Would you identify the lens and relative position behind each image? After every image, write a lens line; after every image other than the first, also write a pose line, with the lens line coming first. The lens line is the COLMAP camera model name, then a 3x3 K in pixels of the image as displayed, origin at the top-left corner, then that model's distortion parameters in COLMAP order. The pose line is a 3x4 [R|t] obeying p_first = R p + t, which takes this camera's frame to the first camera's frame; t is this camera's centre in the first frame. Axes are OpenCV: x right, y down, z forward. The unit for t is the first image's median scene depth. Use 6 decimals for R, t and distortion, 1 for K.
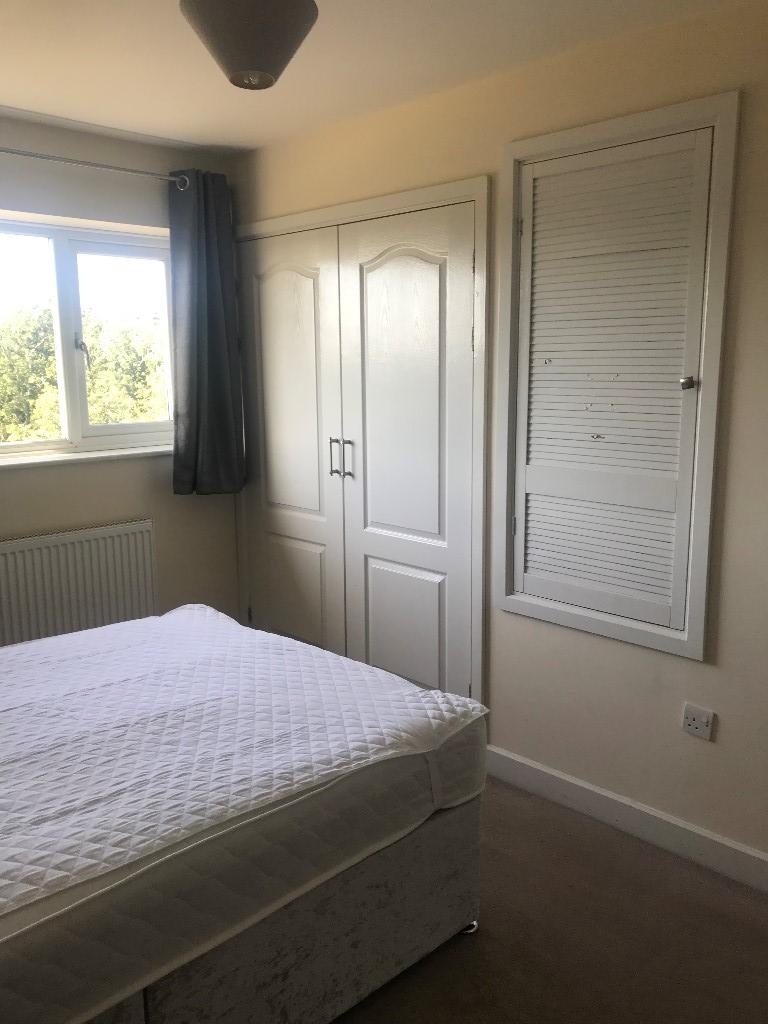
lens RADIAL K [[845.3, 0, 387.3], [0, 845.3, 494.6], [0, 0, 1]] dist [0.014955, 0.008771]
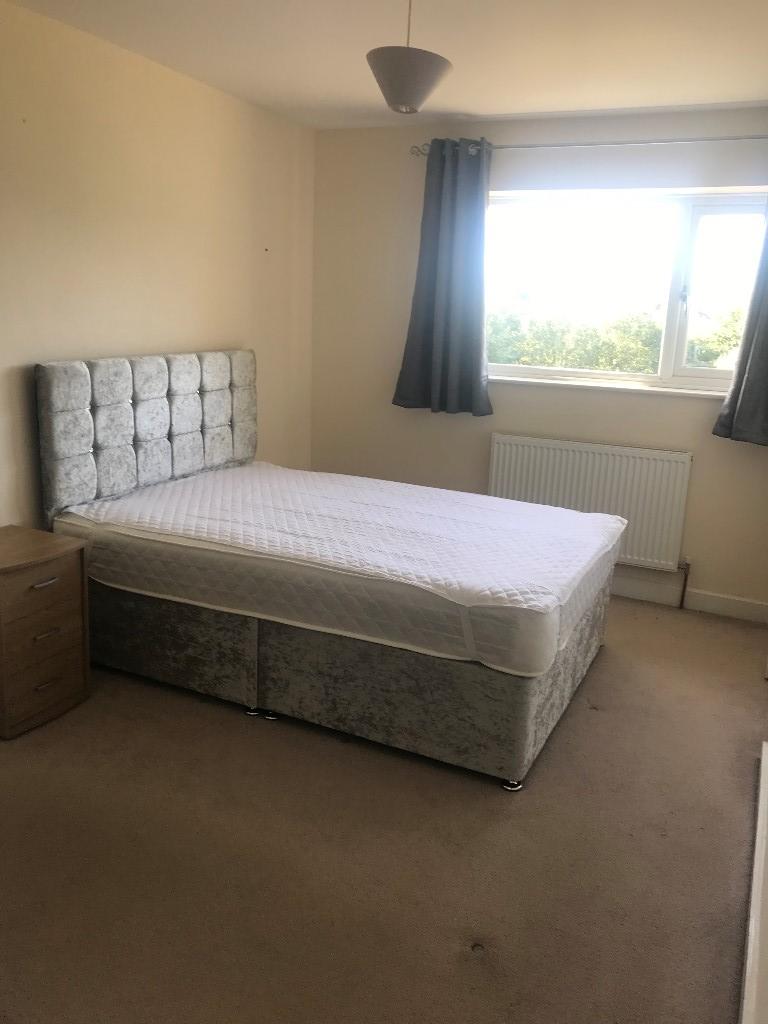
lens RADIAL K [[845.3, 0, 387.3], [0, 845.3, 494.6], [0, 0, 1]] dist [0.014955, 0.008771]
pose [[0.370623, 0.235048, -0.898549, 1.140889], [-0.201351, 0.964774, 0.169320, -0.054693], [0.906695, 0.118170, 0.404894, 0.361388]]
